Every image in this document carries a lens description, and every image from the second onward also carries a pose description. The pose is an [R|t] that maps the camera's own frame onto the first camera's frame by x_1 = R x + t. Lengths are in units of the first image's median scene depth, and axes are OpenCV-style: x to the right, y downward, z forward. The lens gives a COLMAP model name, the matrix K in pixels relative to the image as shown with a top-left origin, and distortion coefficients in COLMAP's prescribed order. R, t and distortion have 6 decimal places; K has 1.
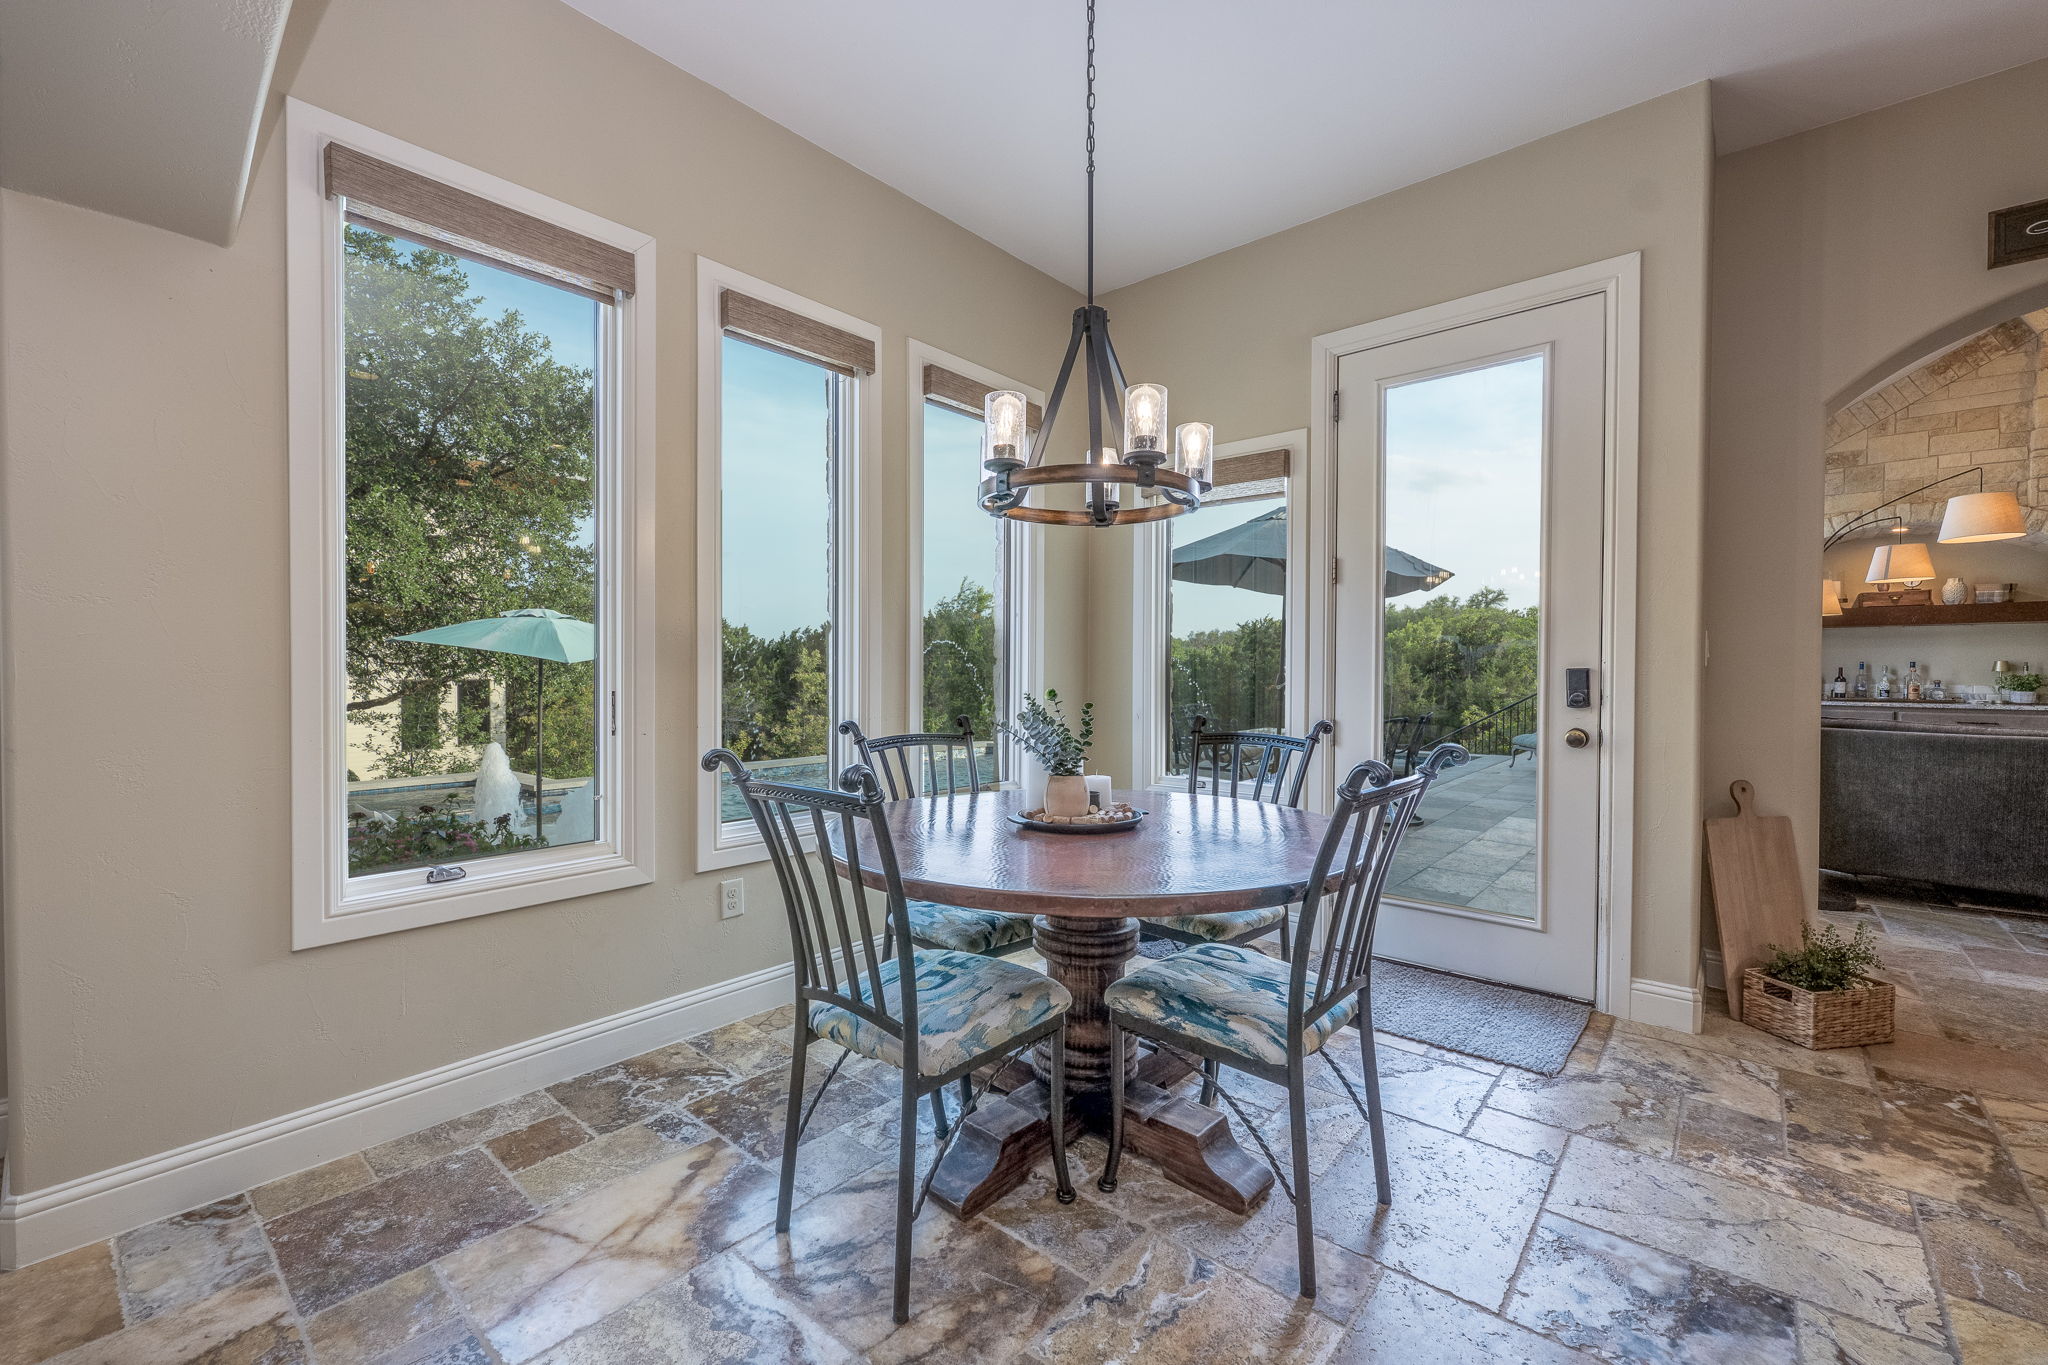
lens RADIAL K [[847.6, 0, 1024.9], [0, 847.6, 688.9], [0, 0, 1]] dist [-0.000220, 0.000311]
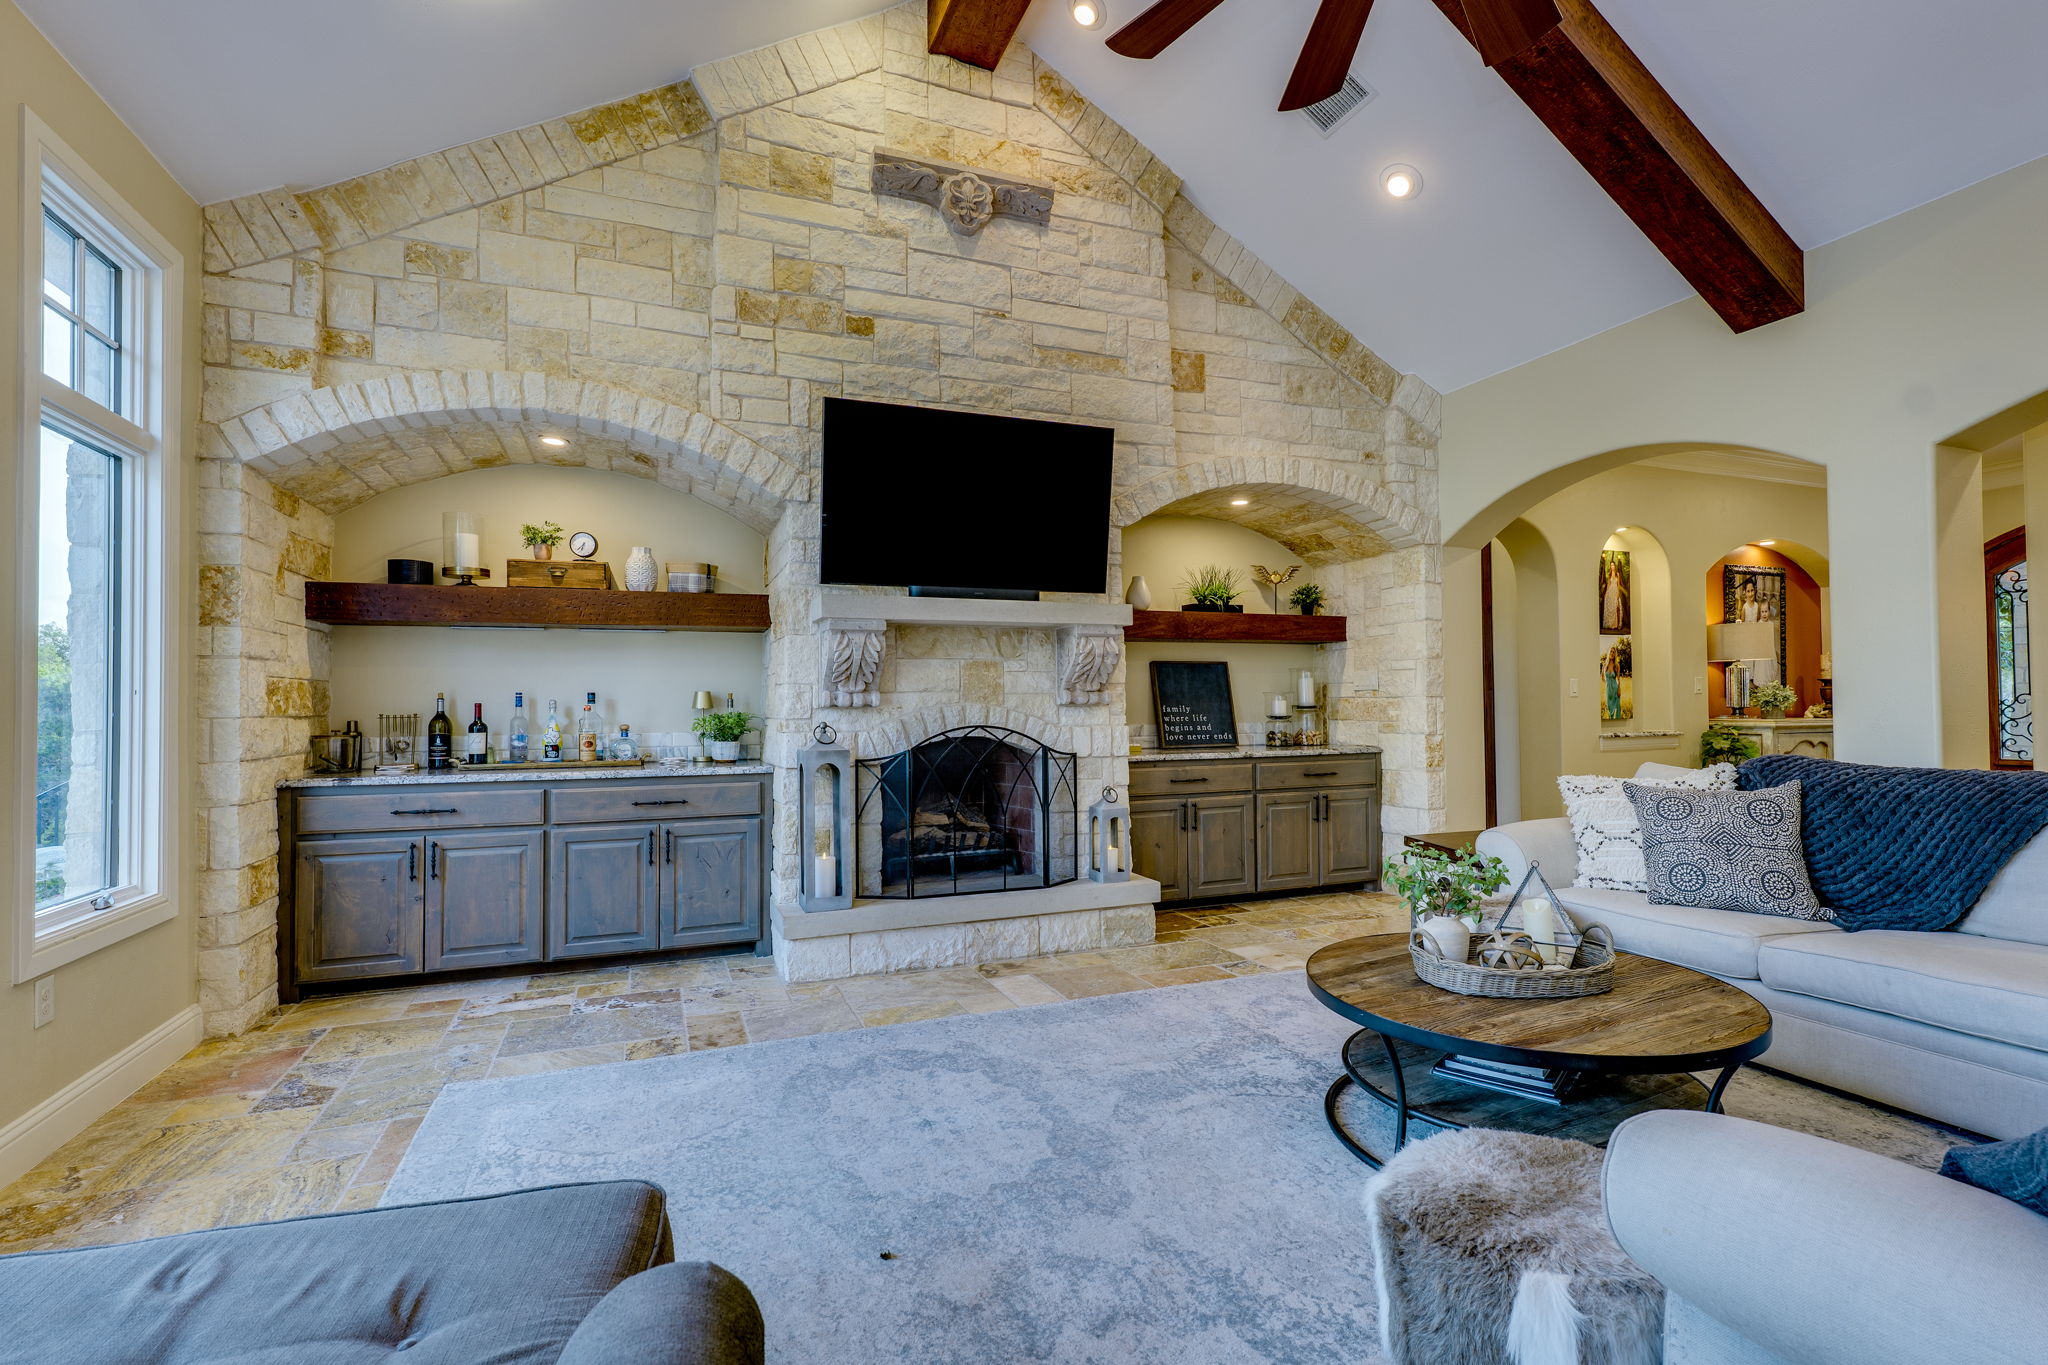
lens RADIAL K [[925.5, 0, 1020.3], [0, 925.5, 689.0], [0, 0, 1]] dist [-0.001158, 0.000028]
pose [[0.463017, 0.010890, 0.886282, 0.679029], [0.030370, 0.999142, -0.028143, -0.009409], [-0.885829, 0.039948, 0.462289, 0.498593]]
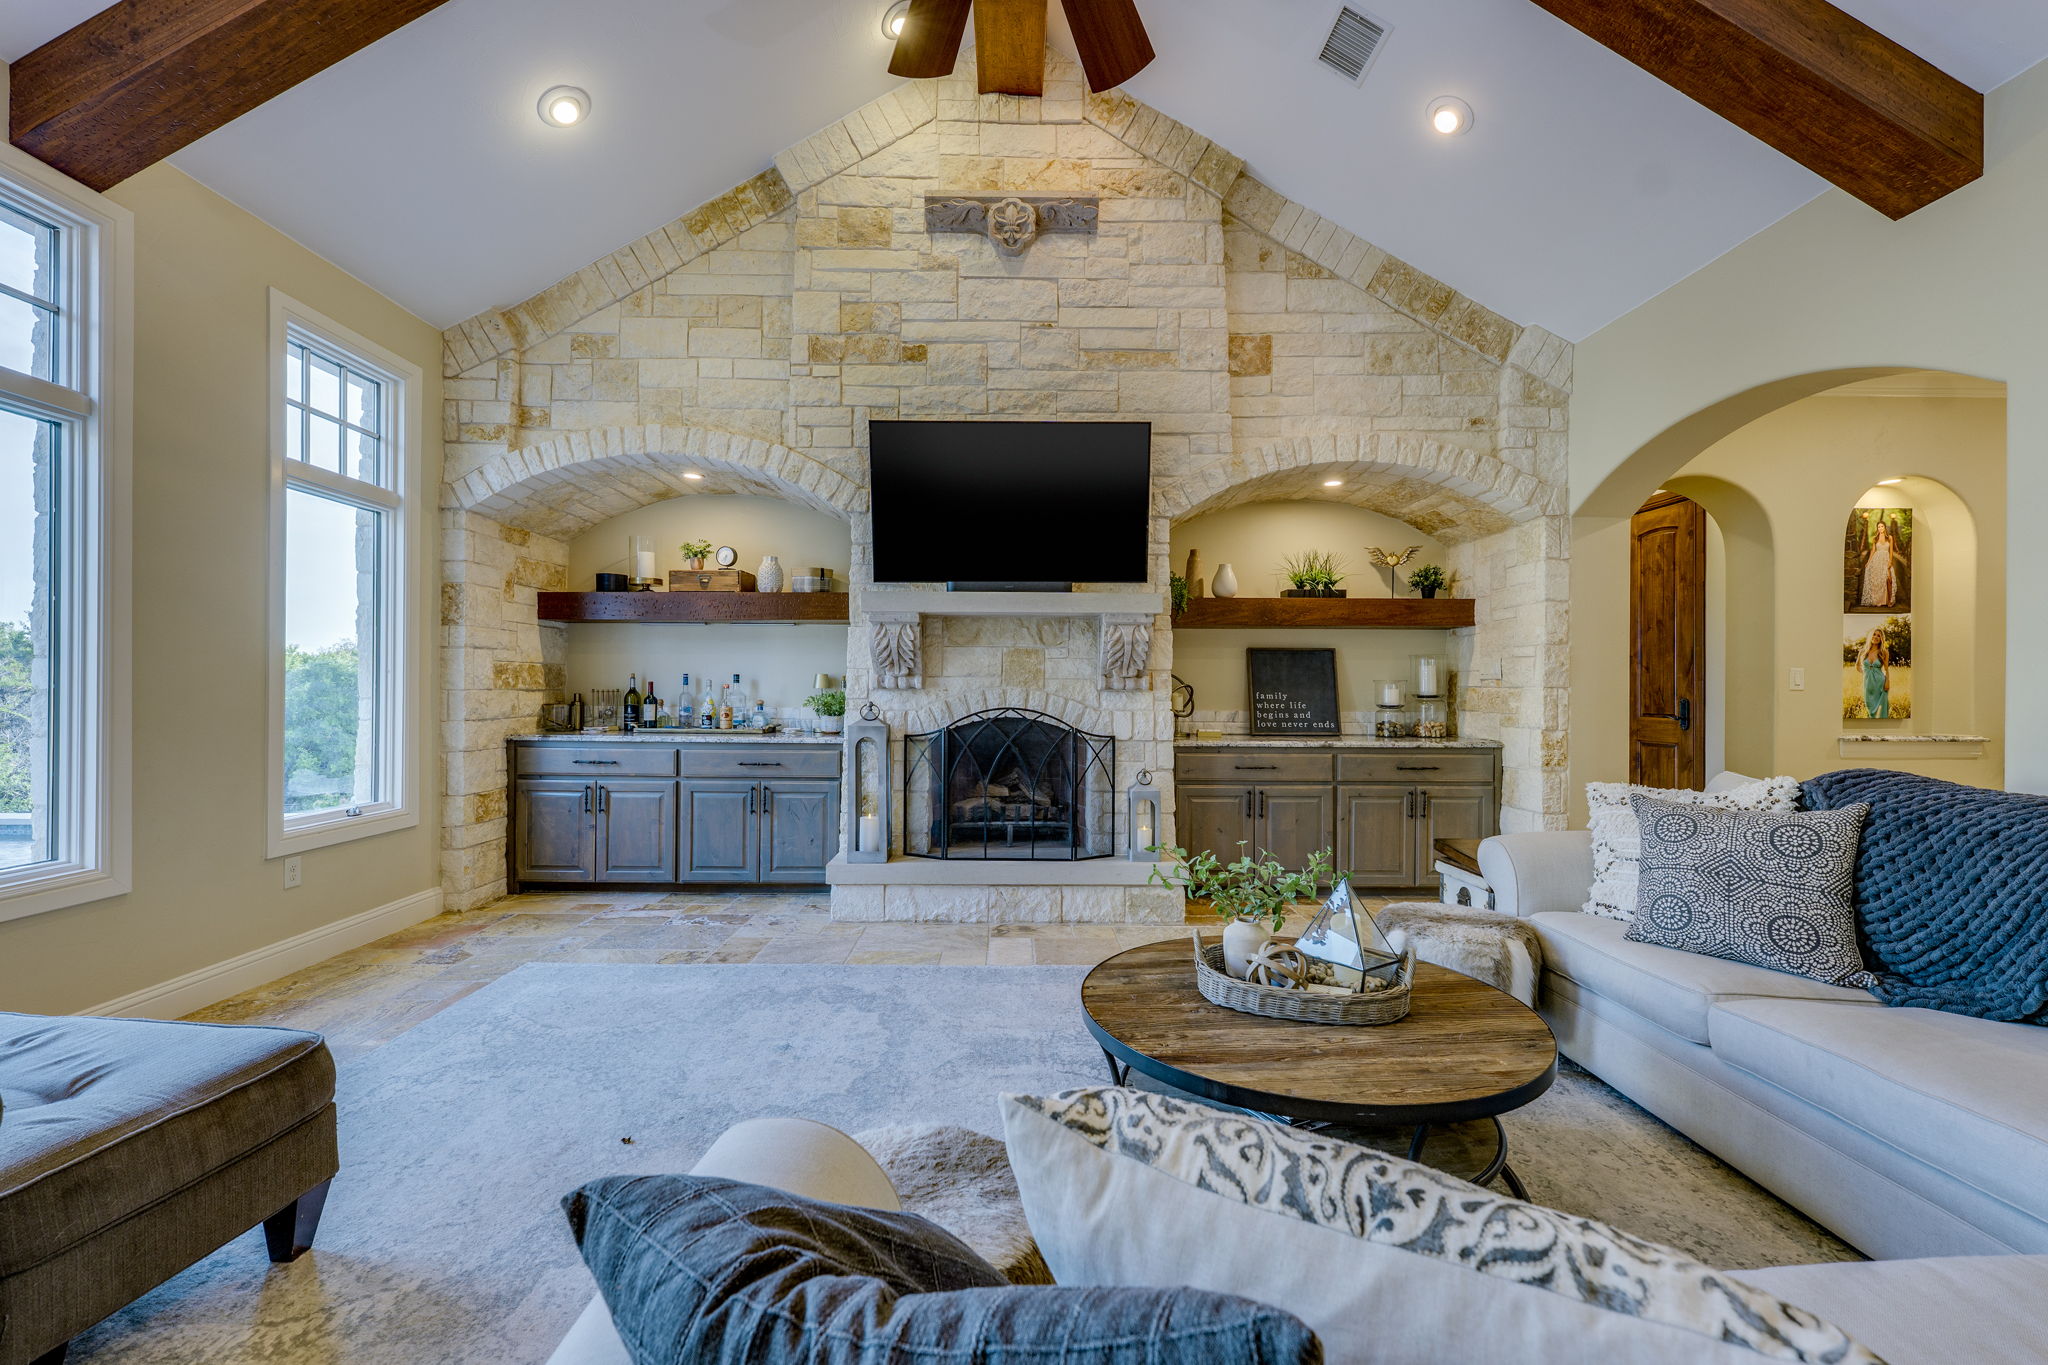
lens RADIAL K [[847.6, 0, 1024.9], [0, 847.6, 688.9], [0, 0, 1]] dist [-0.000220, 0.000311]
pose [[0.750224, 0.003335, 0.661175, 0.811463], [0.009871, 0.999819, -0.016244, -0.006838], [-0.661110, 0.018713, 0.750056, 0.339149]]
